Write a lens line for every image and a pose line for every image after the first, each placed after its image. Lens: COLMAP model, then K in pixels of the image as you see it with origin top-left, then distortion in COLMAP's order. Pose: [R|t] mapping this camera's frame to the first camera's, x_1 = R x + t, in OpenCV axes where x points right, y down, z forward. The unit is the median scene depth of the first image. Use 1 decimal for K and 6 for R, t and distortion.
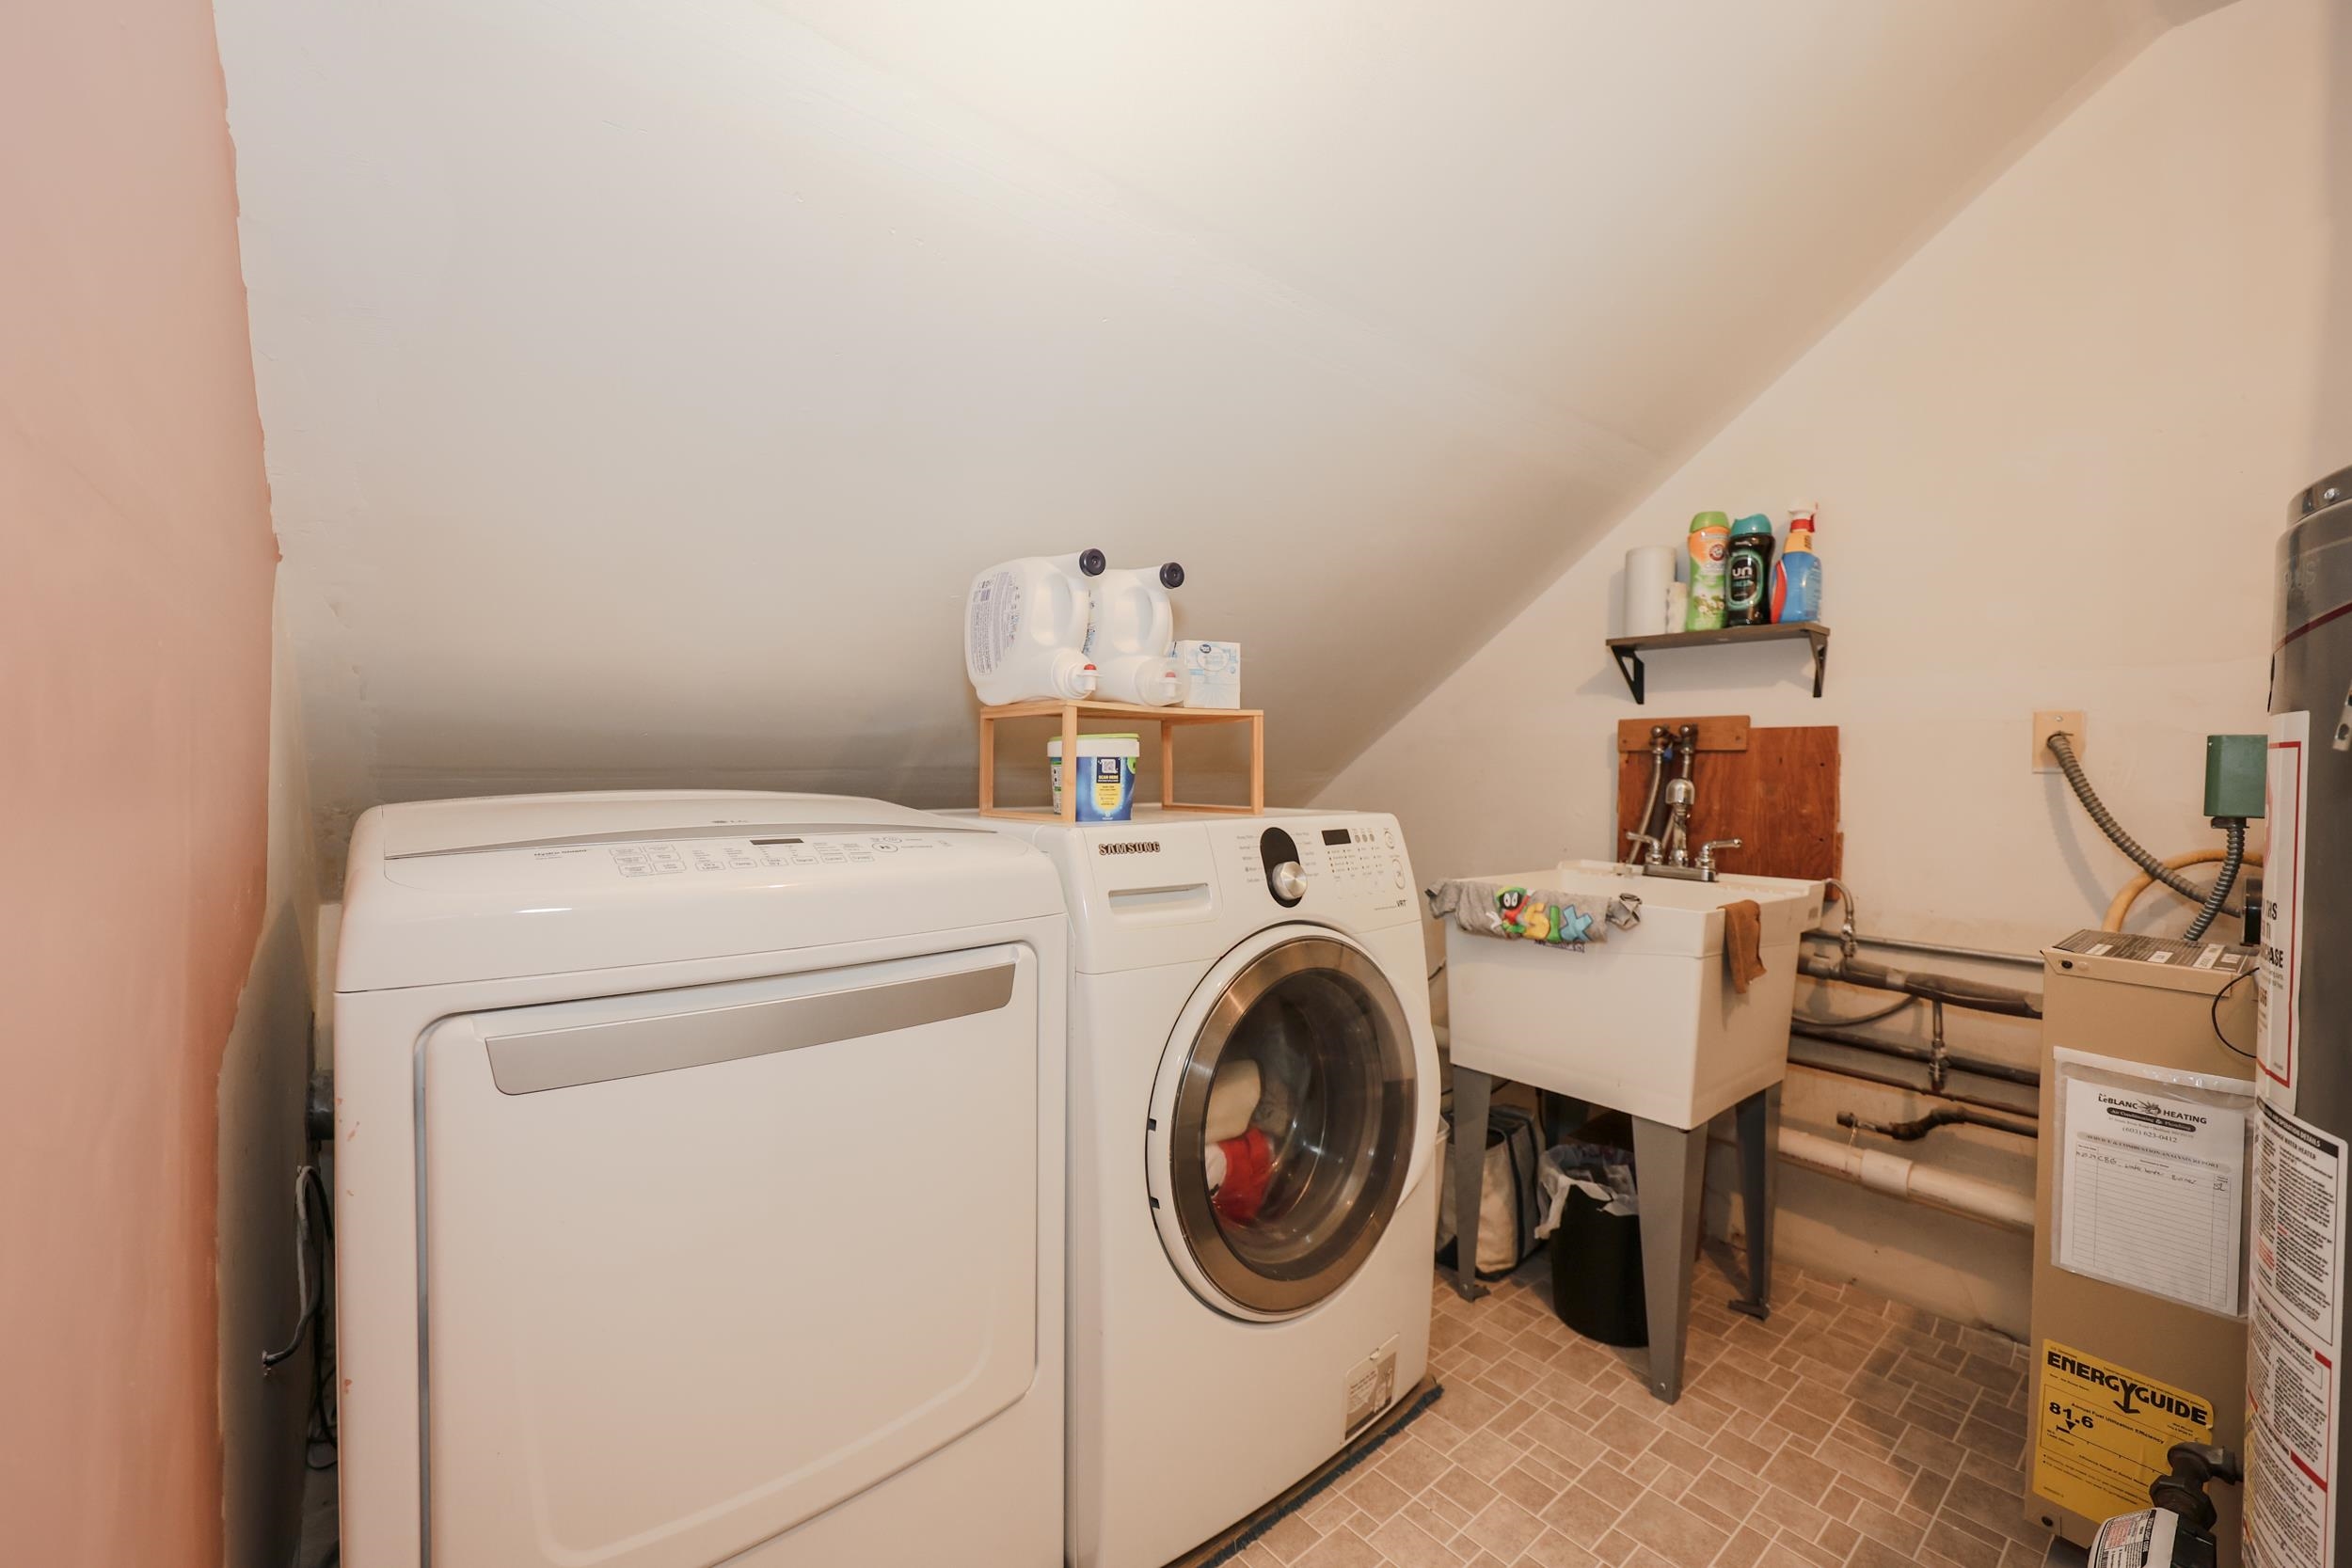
lens RADIAL K [[951.4, 0, 1174.5], [0, 951.4, 780.8], [0, 0, 1]] dist [0.009440, -0.000794]
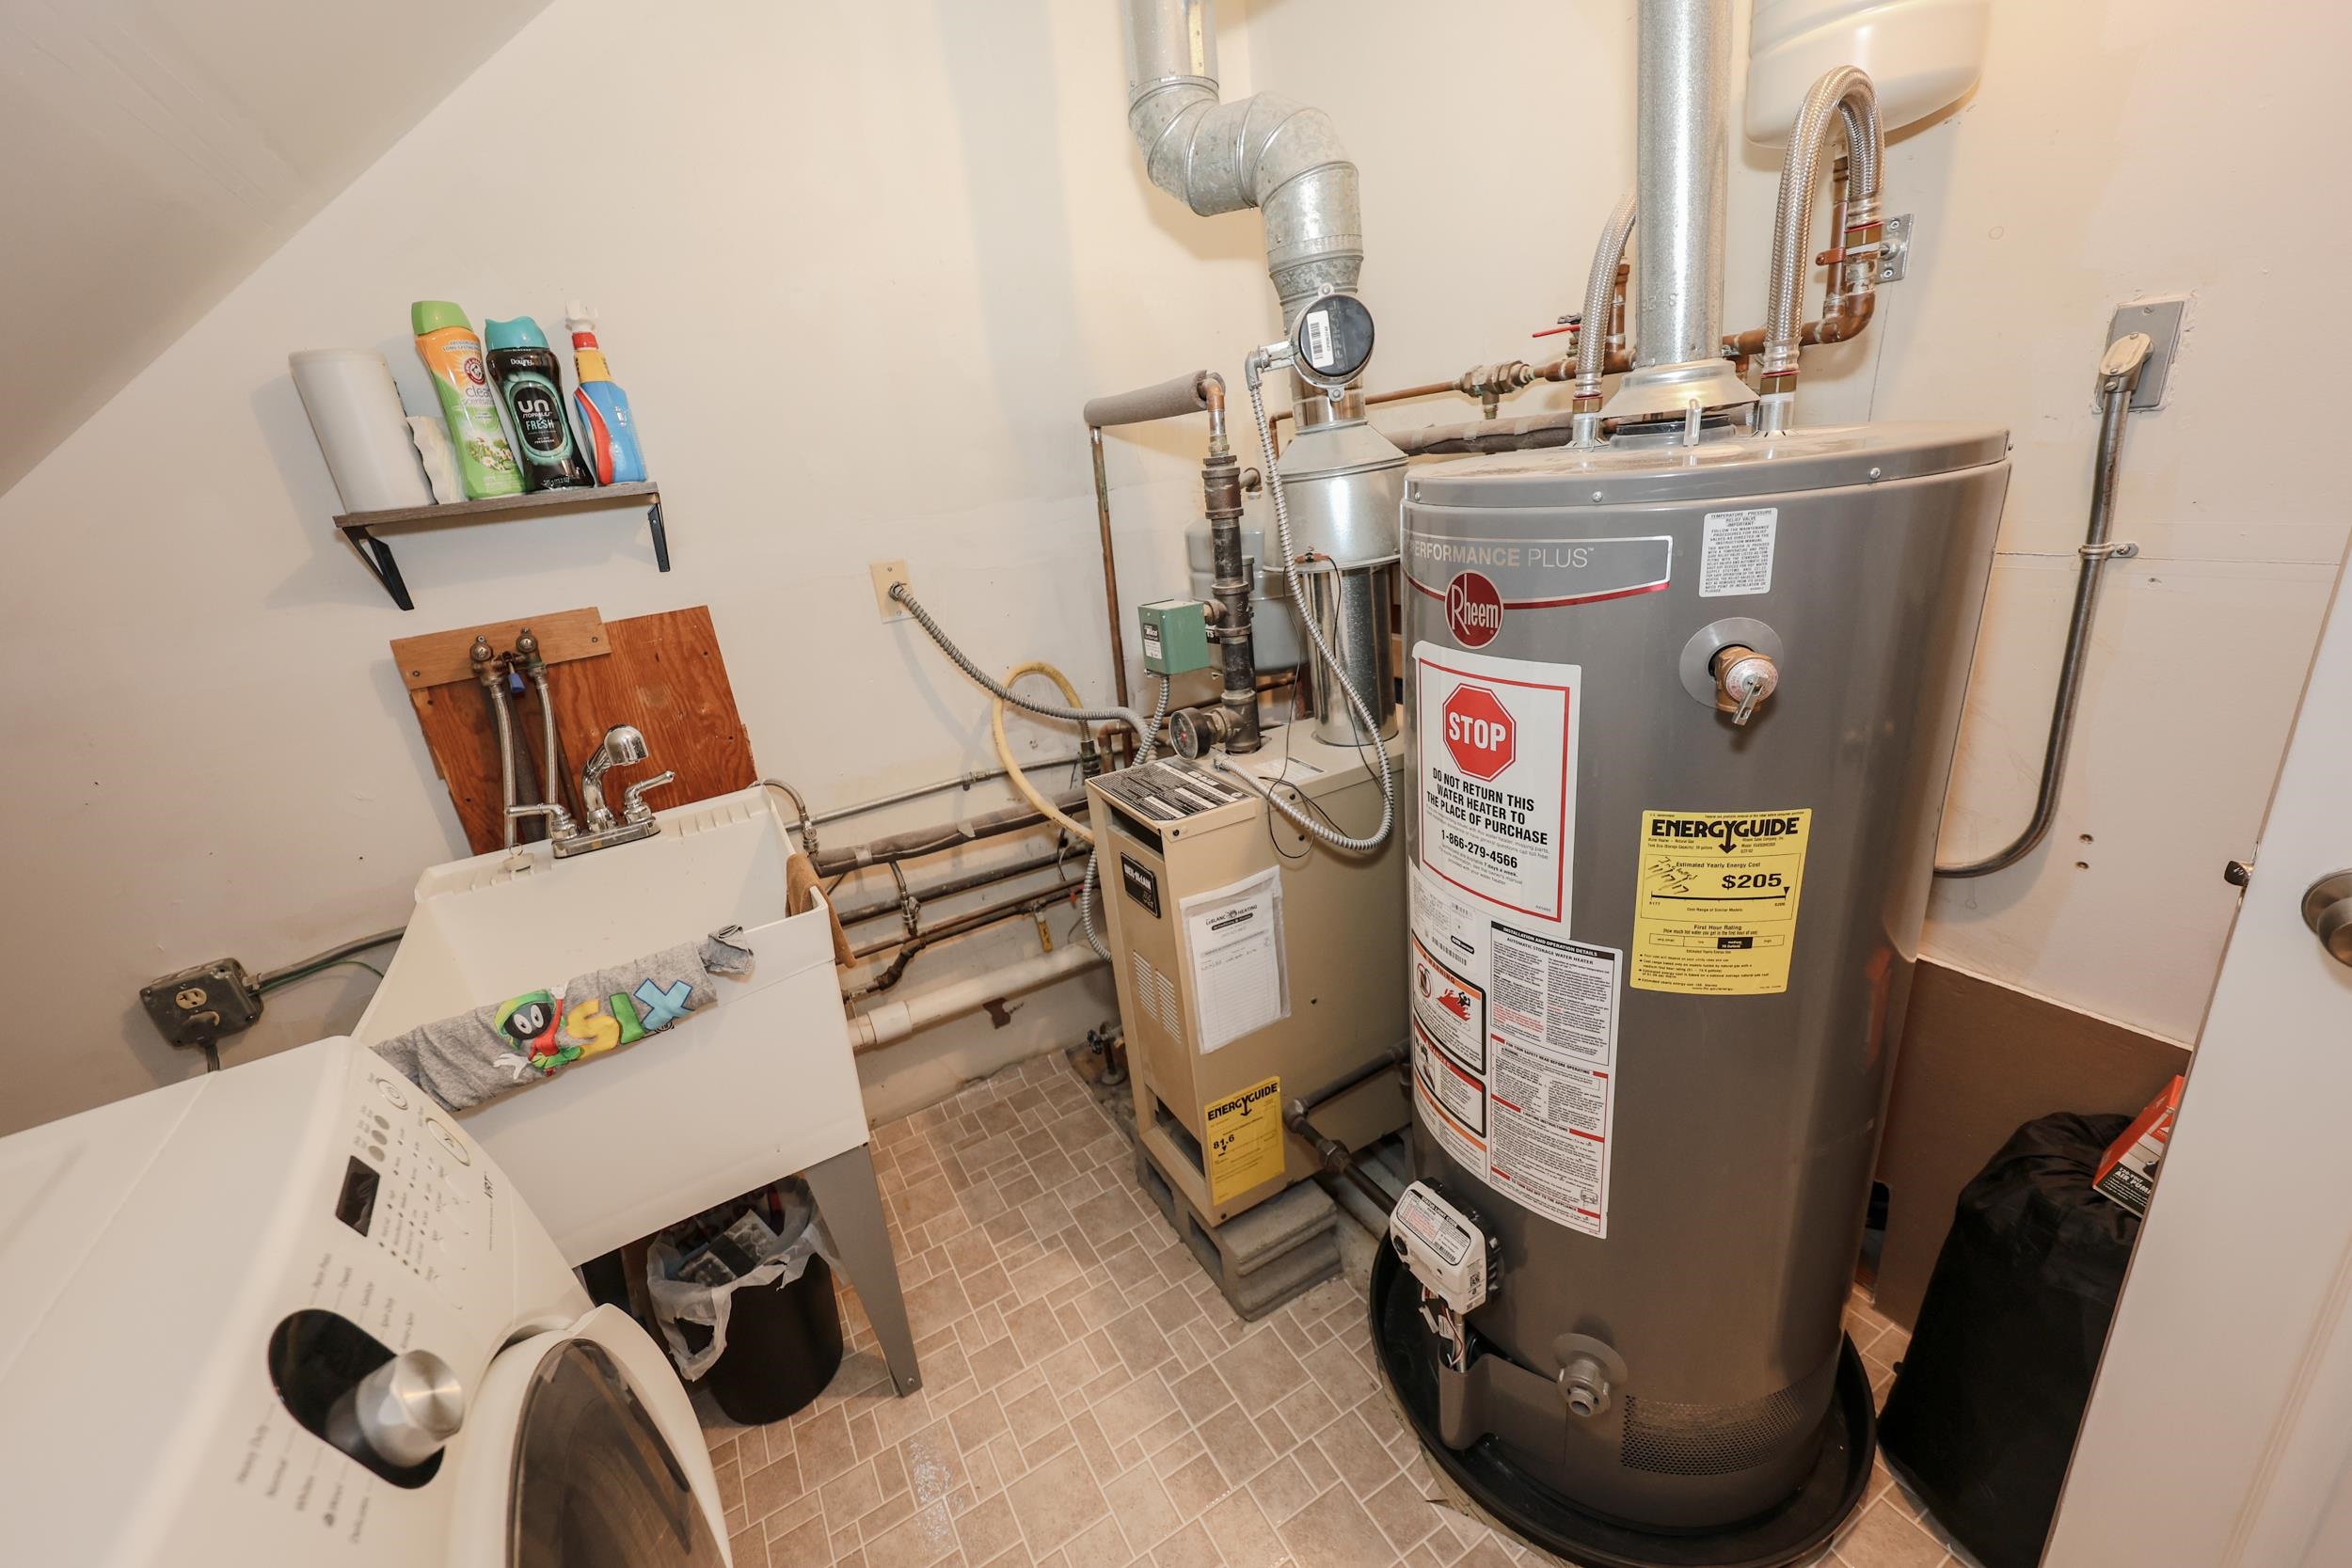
lens RADIAL K [[951.4, 0, 1177.3], [0, 951.4, 783.0], [0, 0, 1]] dist [0.009440, -0.000794]
pose [[0.187362, -0.366044, 0.911541, -0.058905], [0.131964, 0.928942, 0.345907, -0.160213], [-0.973386, 0.055481, 0.222353, 0.450855]]
